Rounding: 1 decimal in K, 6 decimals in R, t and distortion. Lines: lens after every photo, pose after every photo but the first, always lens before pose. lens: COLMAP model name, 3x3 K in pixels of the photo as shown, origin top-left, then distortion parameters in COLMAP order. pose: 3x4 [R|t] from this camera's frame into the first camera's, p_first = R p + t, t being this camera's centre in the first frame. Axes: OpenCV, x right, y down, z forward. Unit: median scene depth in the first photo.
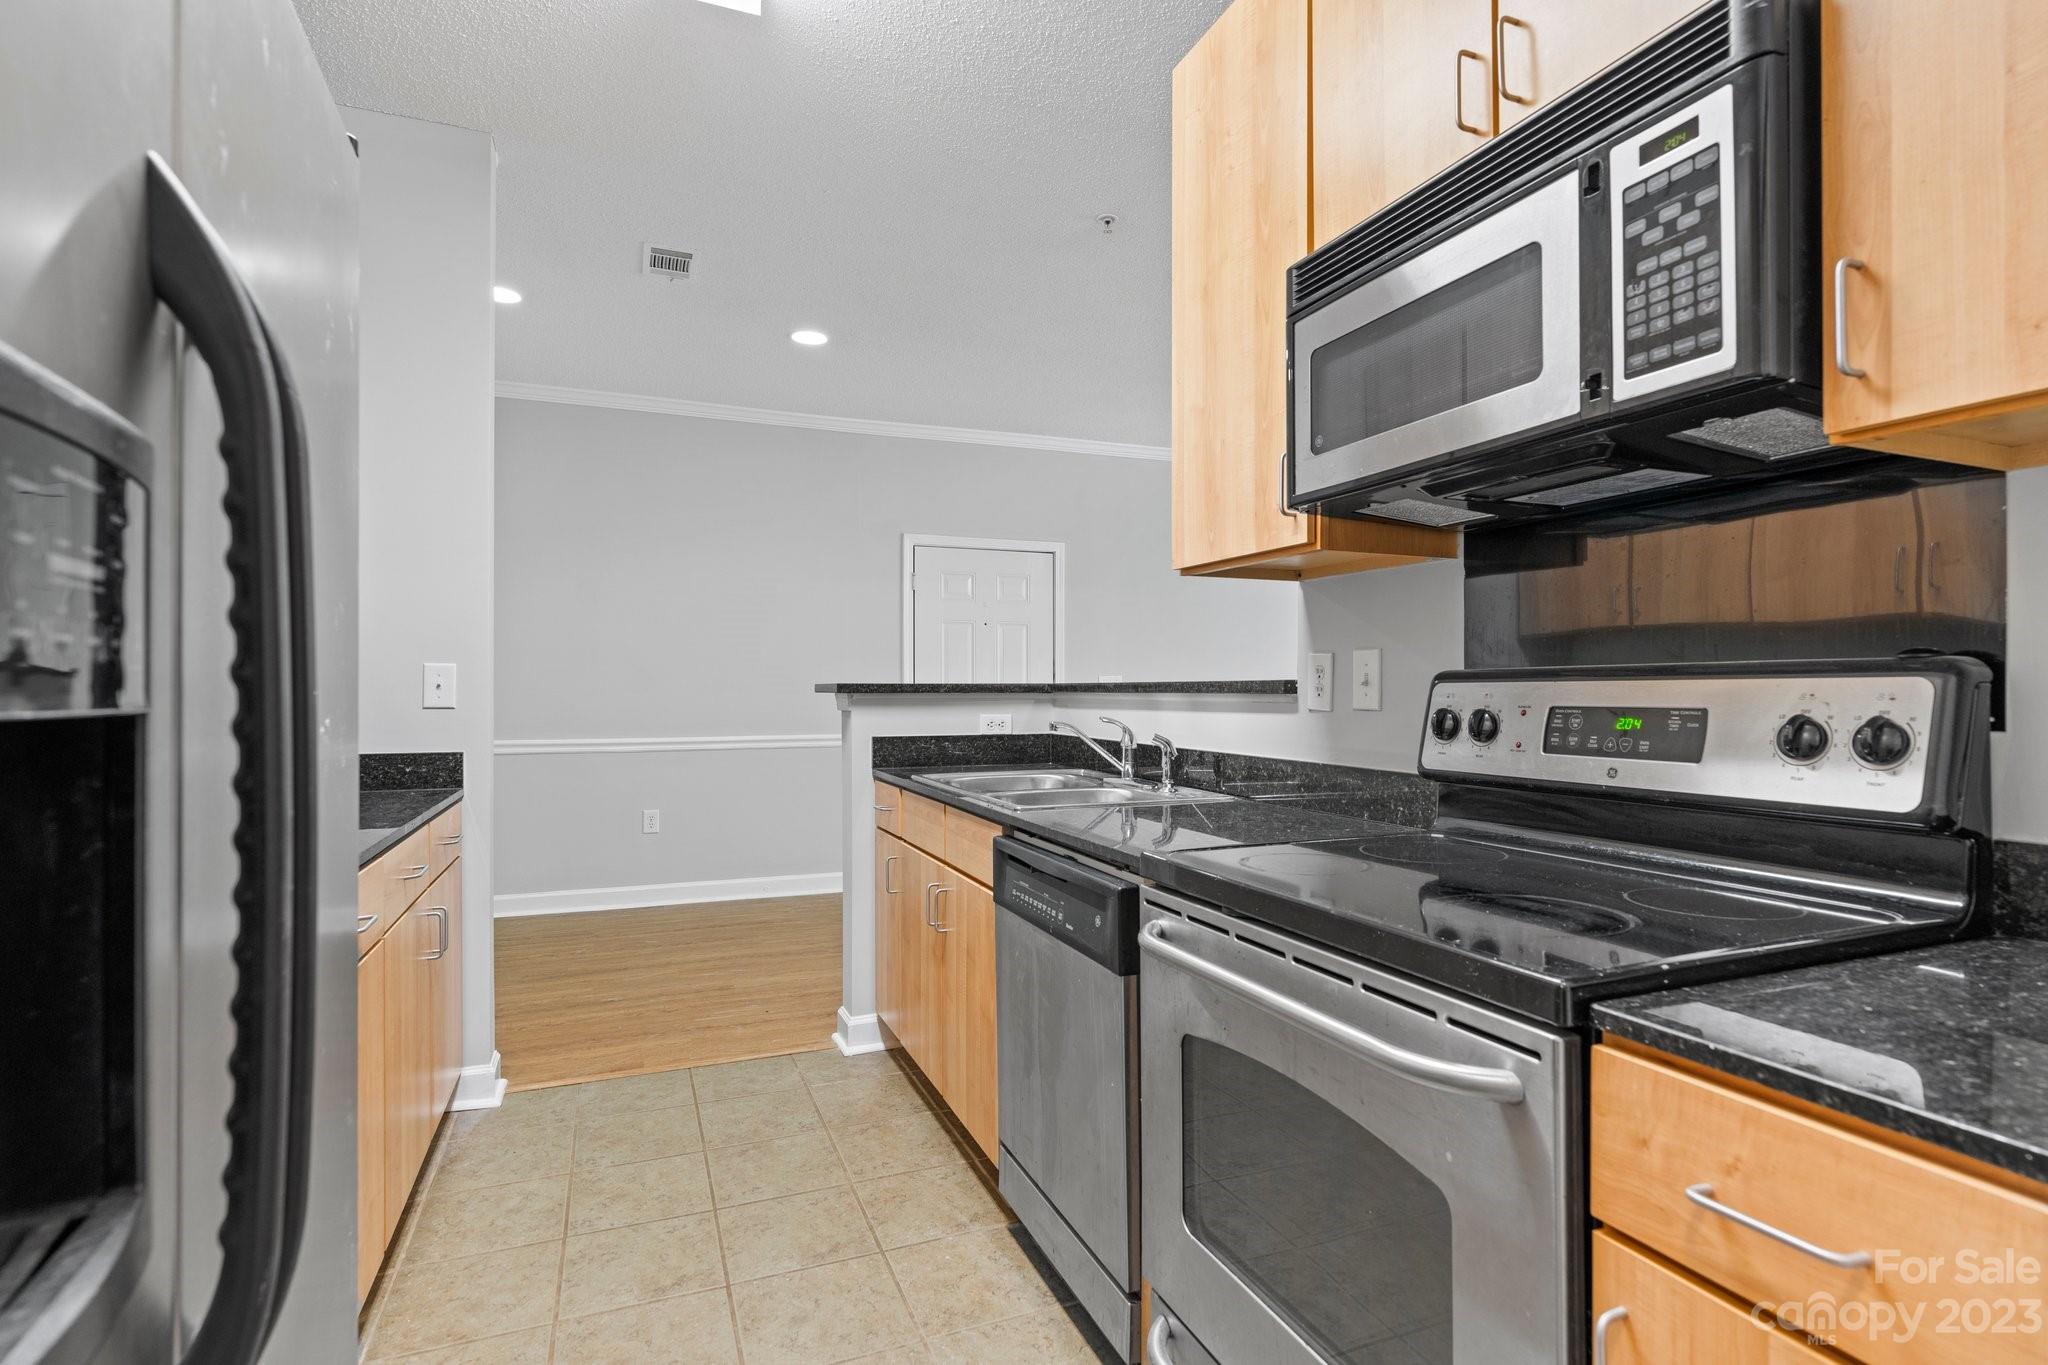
lens RADIAL K [[1003.1, 0, 1032.9], [0, 1003.1, 686.1], [0, 0, 1]] dist [-0.001488, -0.000011]
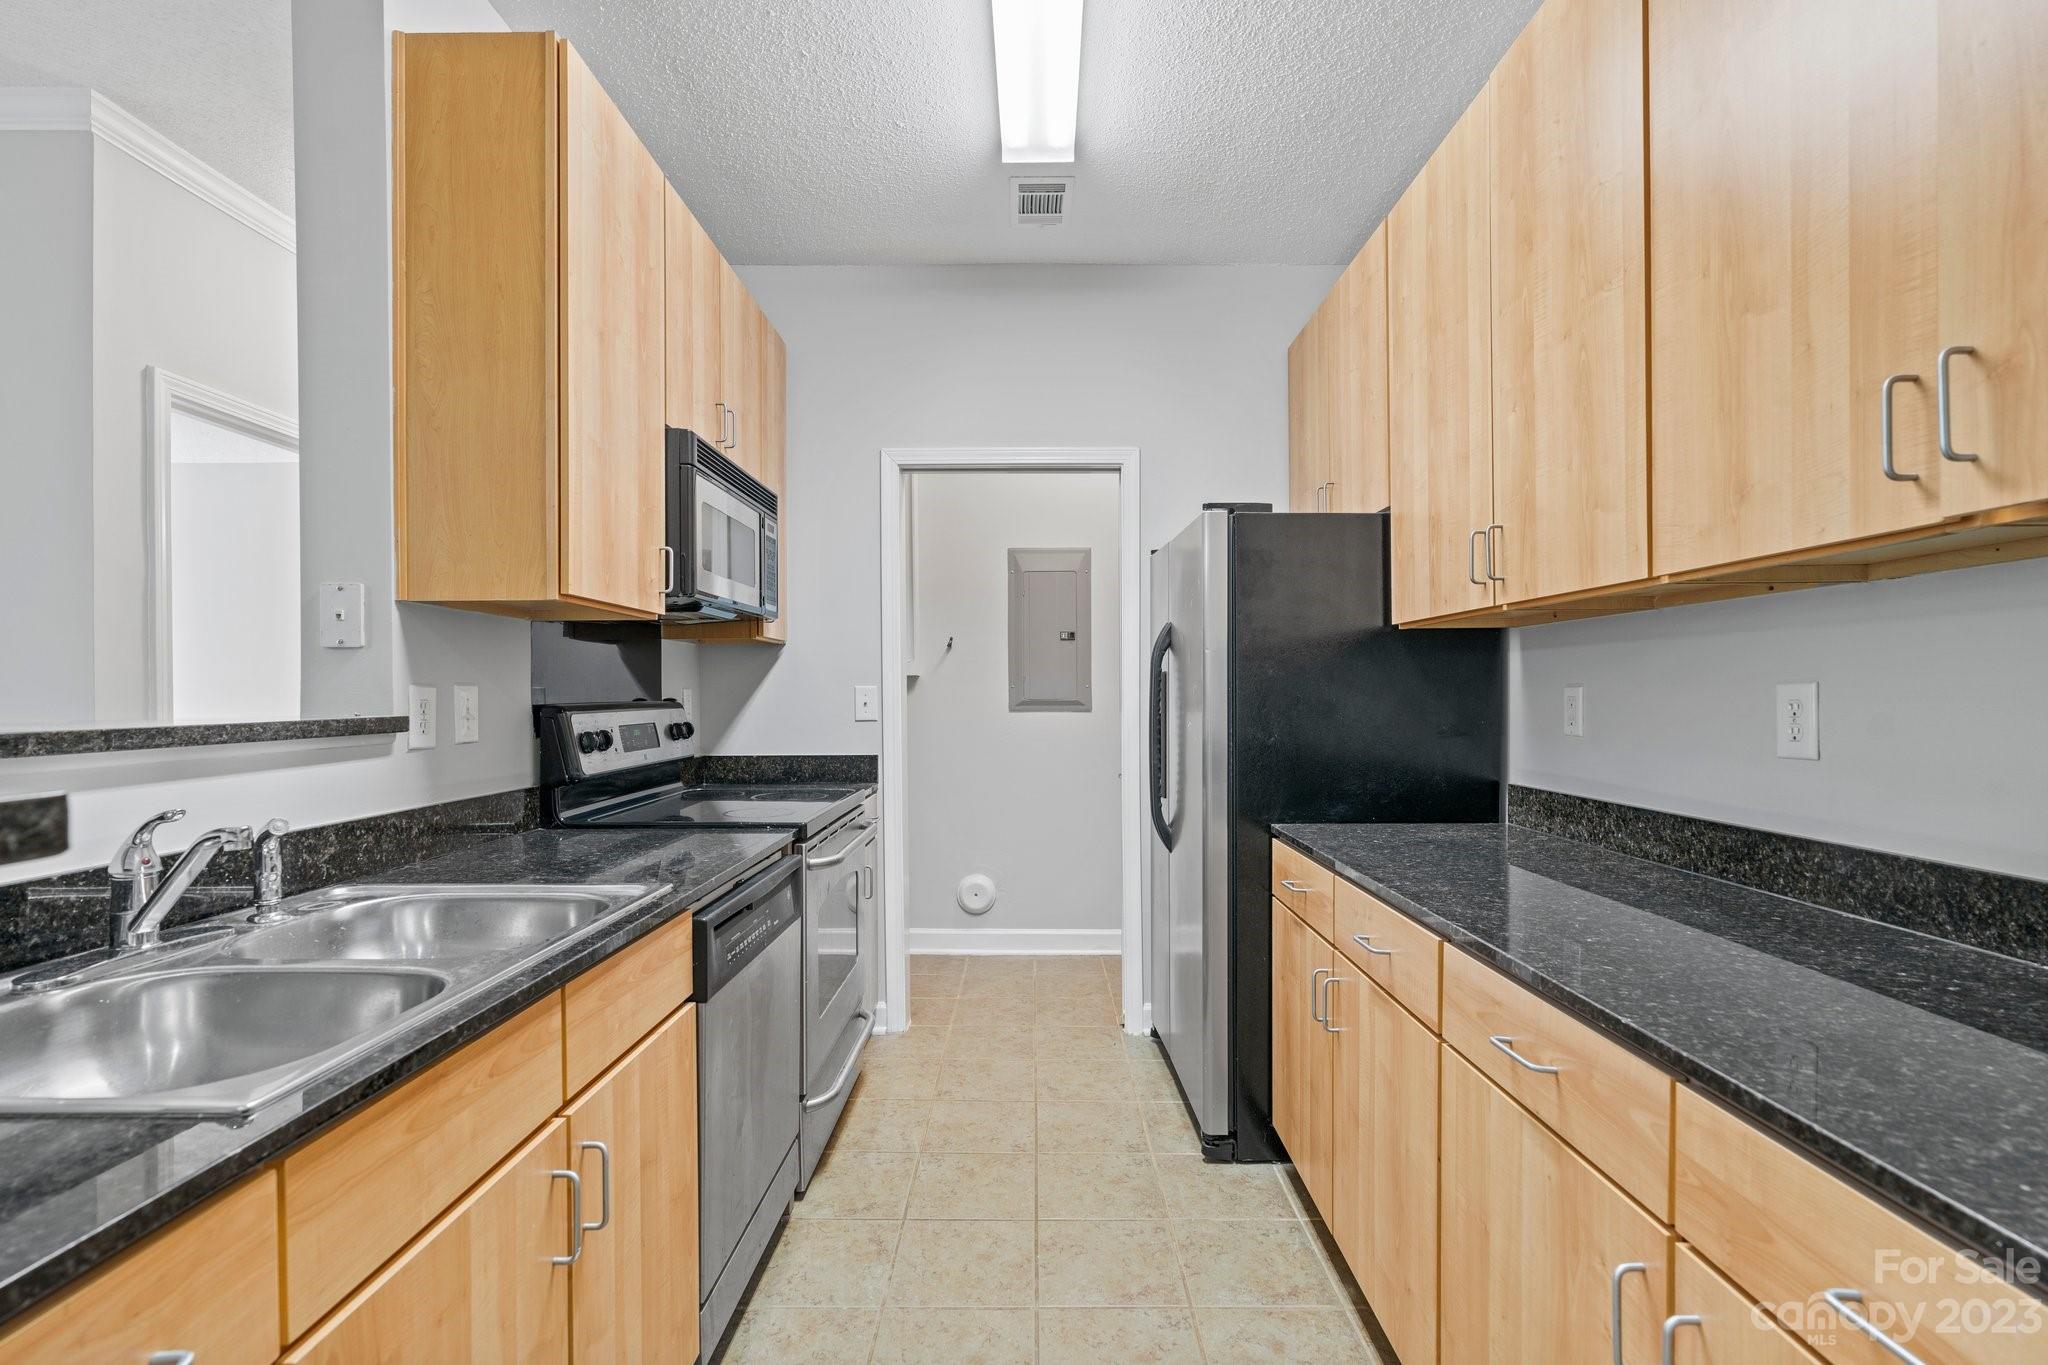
lens RADIAL K [[924.5, 0, 1036.4], [0, 924.5, 699.2], [0, 0, 1]] dist [-0.011051, 0.004545]
pose [[-0.924806, 0.002310, 0.380432, -0.528717], [0.004490, 0.999978, 0.004843, -0.021337], [-0.380413, 0.006187, -0.924796, 1.508276]]
